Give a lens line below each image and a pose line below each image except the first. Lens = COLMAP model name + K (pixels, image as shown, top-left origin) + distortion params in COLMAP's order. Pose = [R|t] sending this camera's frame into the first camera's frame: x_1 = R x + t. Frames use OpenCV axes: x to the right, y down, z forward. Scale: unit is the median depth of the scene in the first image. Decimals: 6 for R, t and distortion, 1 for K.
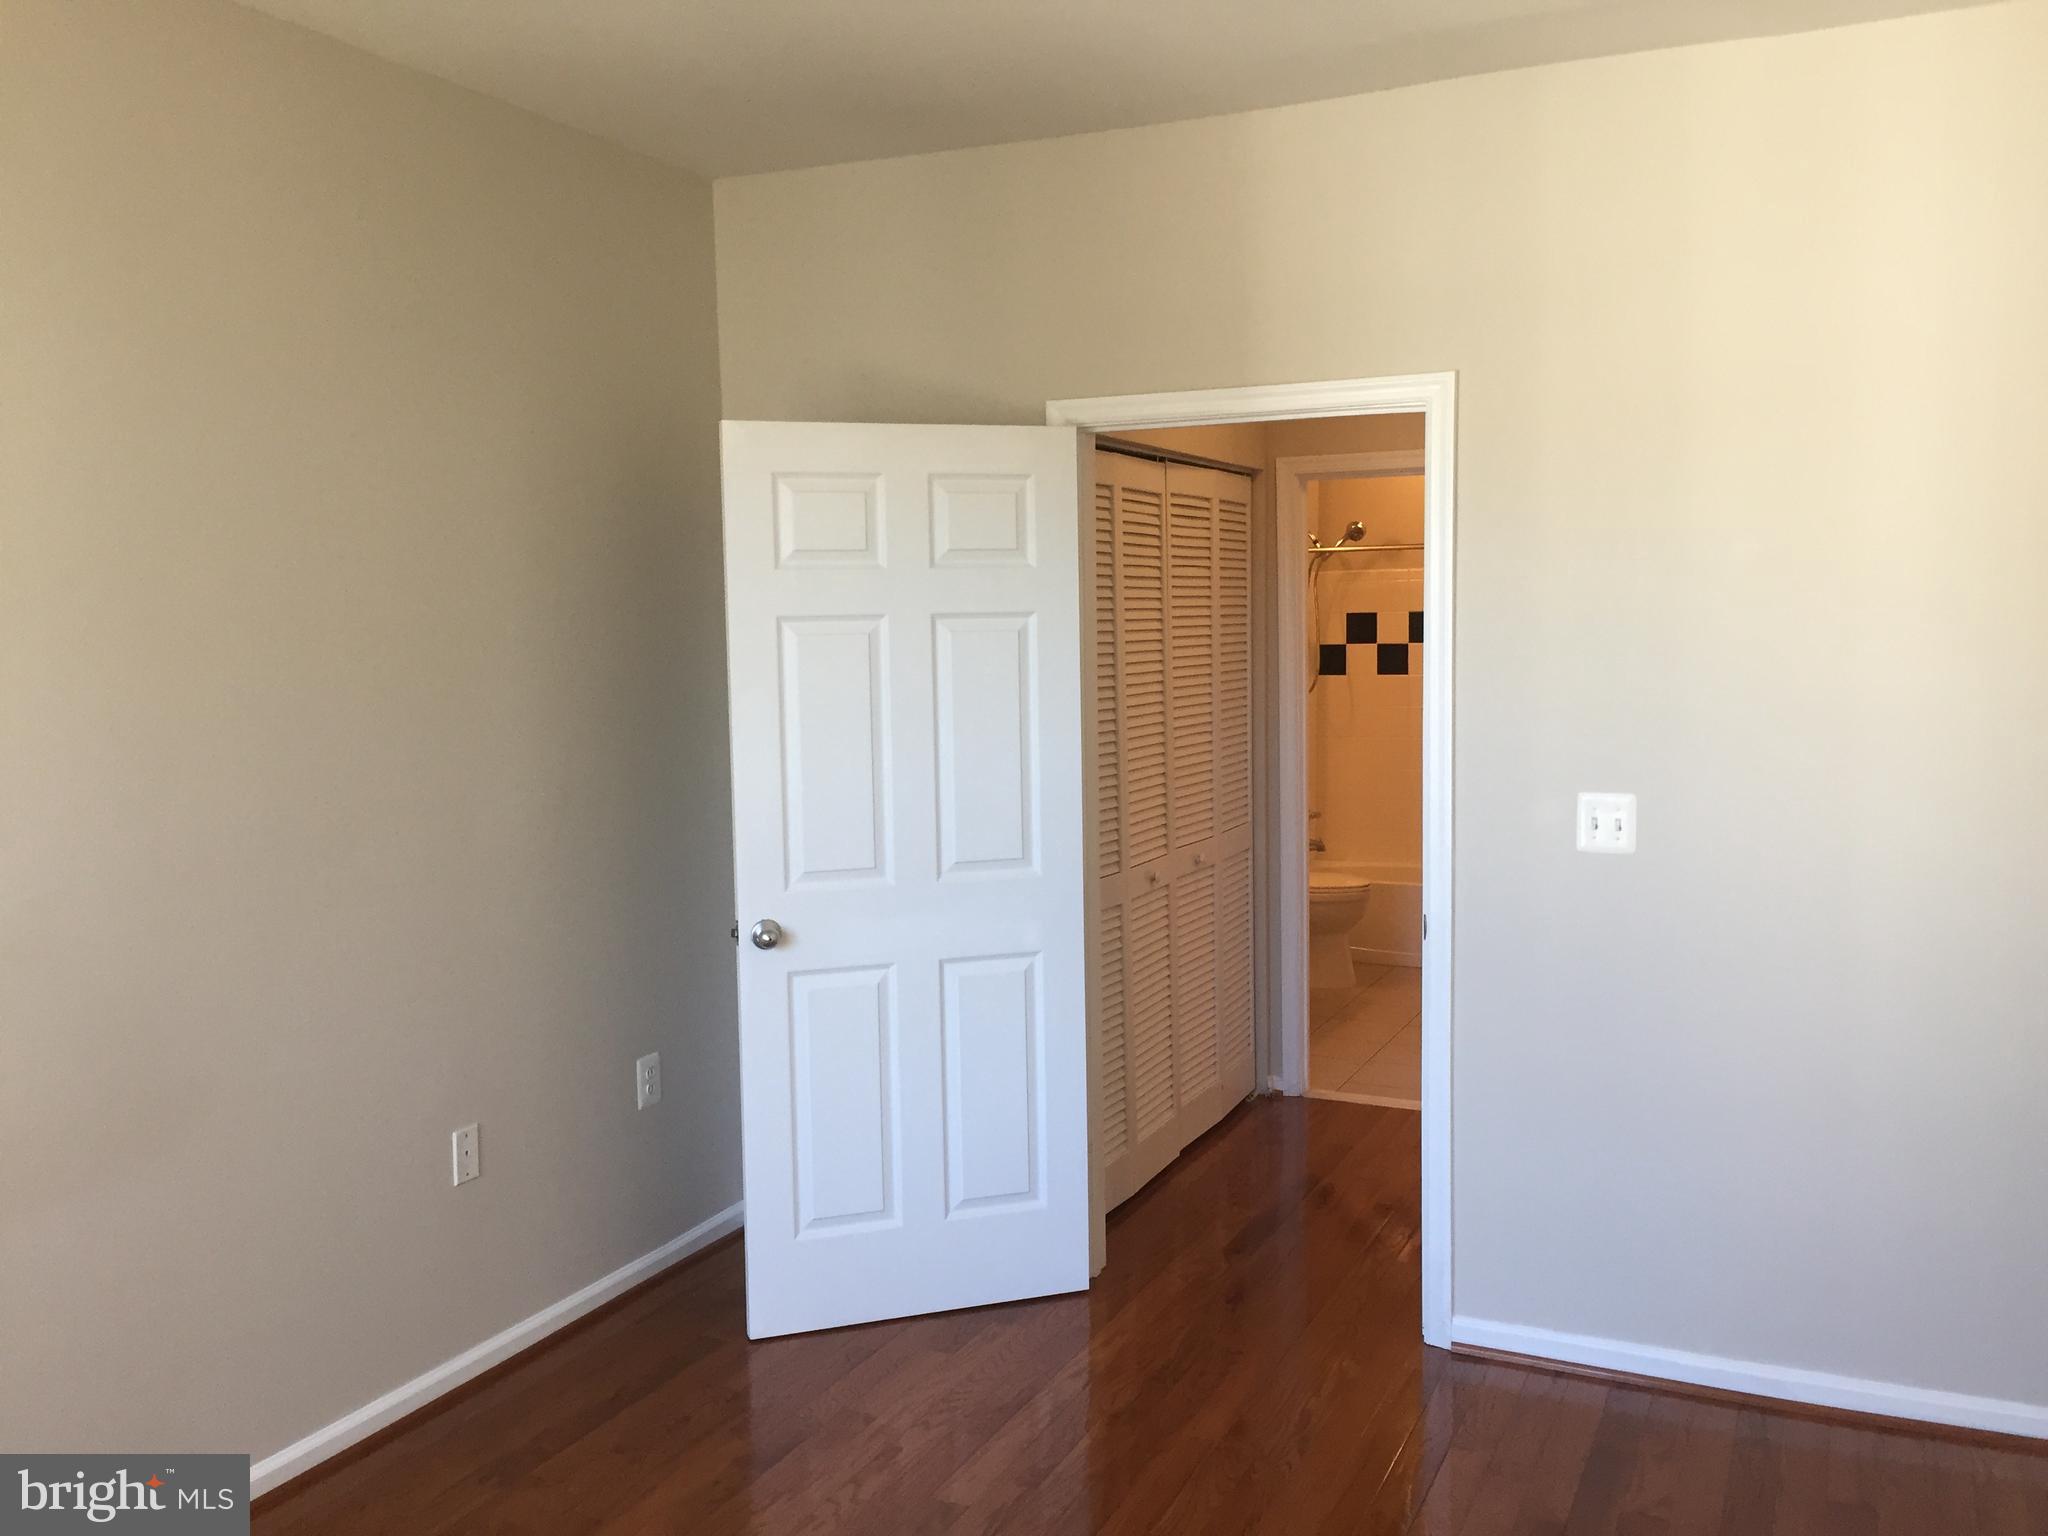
lens RADIAL K [[1759.9, 0, 1023.0], [0, 1759.9, 766.7], [0, 0, 1]] dist [0.076048, -0.092907]
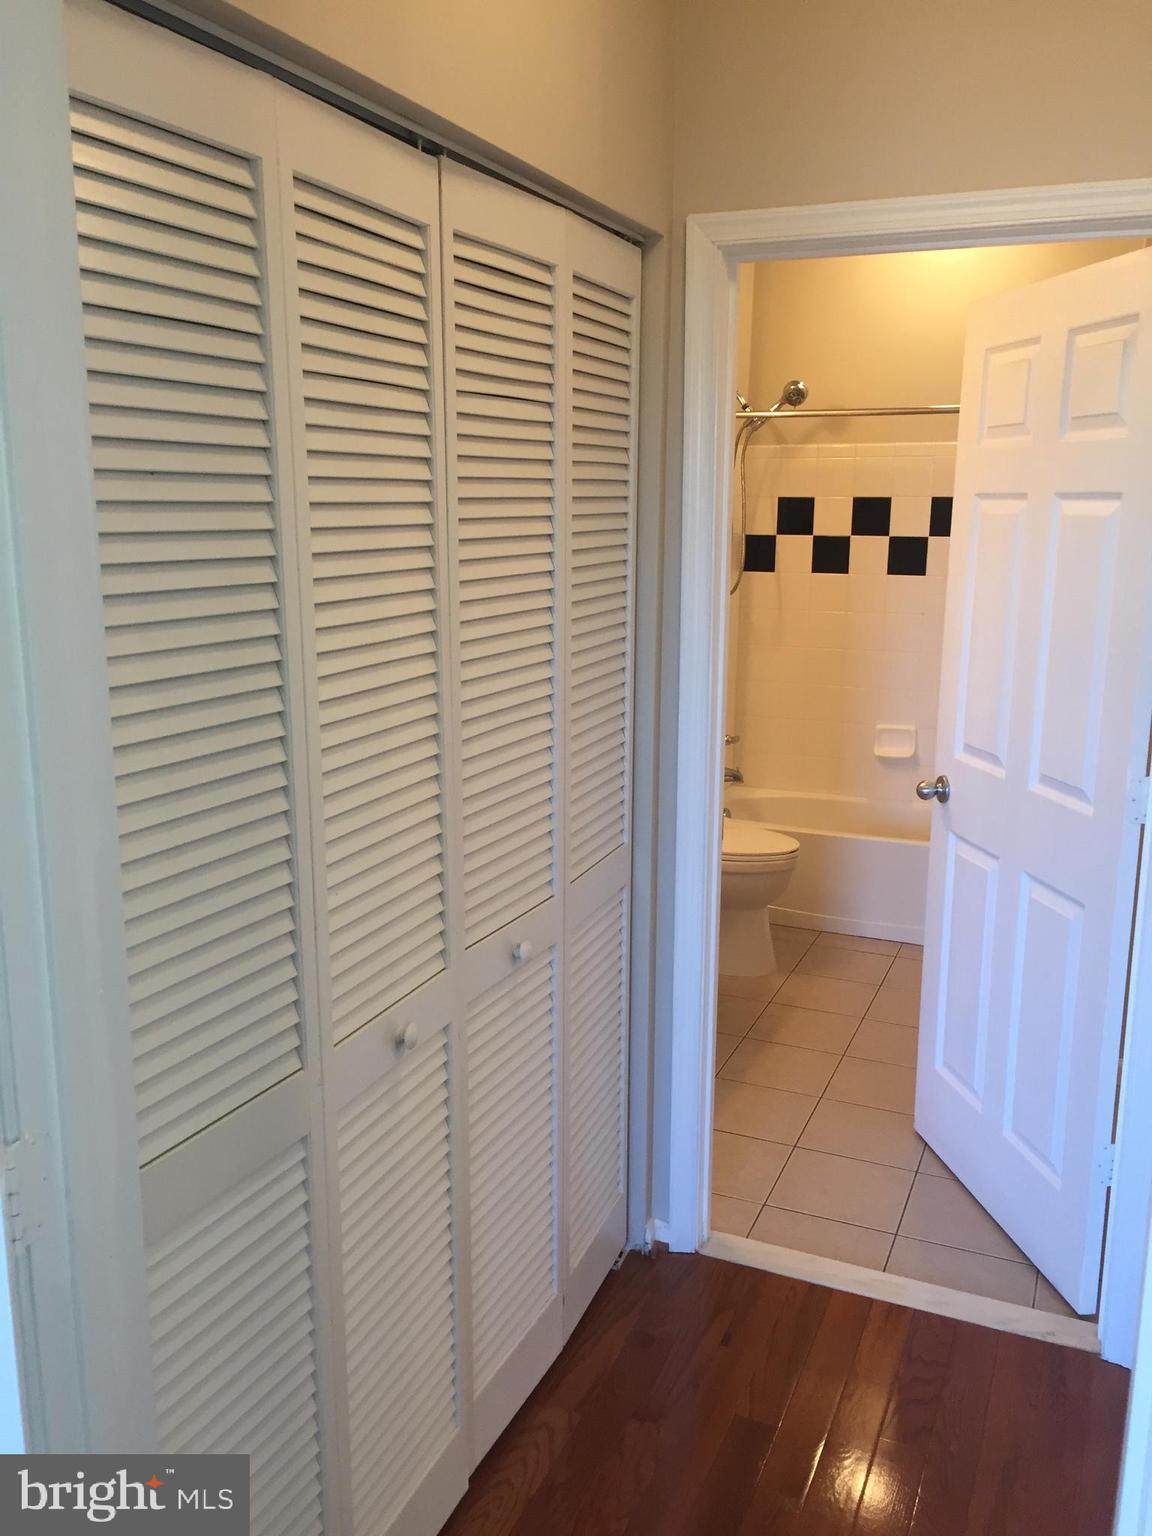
lens RADIAL K [[1319.9, 0, 572.9], [0, 1319.9, 774.0], [0, 0, 1]] dist [0.076048, -0.092907]
pose [[0.998871, 0.013455, 0.045558, 0.068631], [-0.018967, 0.992250, 0.122798, -0.037288], [-0.043552, -0.123523, 0.991386, 0.423382]]
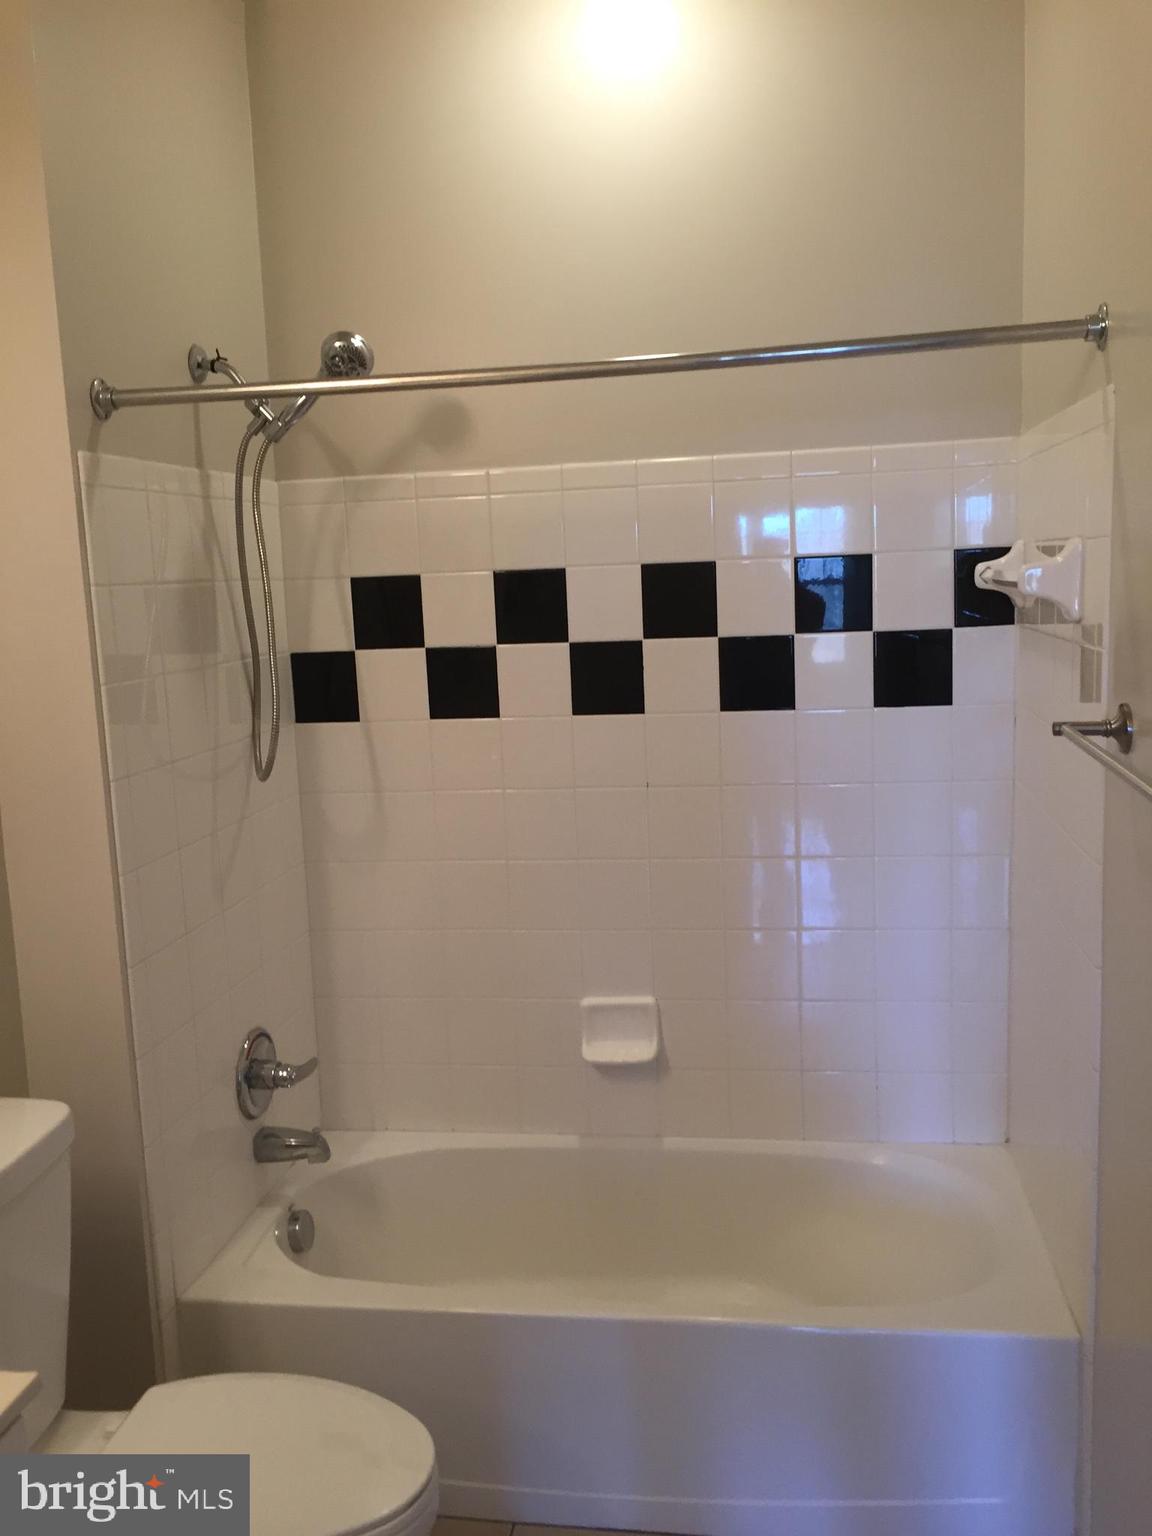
lens RADIAL K [[1319.9, 0, 576.9], [0, 1319.9, 780.9], [0, 0, 1]] dist [0.076048, -0.092907]
pose [[0.953825, -0.074520, 0.290973, 0.160671], [0.055229, 0.995730, 0.073971, -0.068108], [-0.295243, -0.054485, 0.953867, 0.782280]]
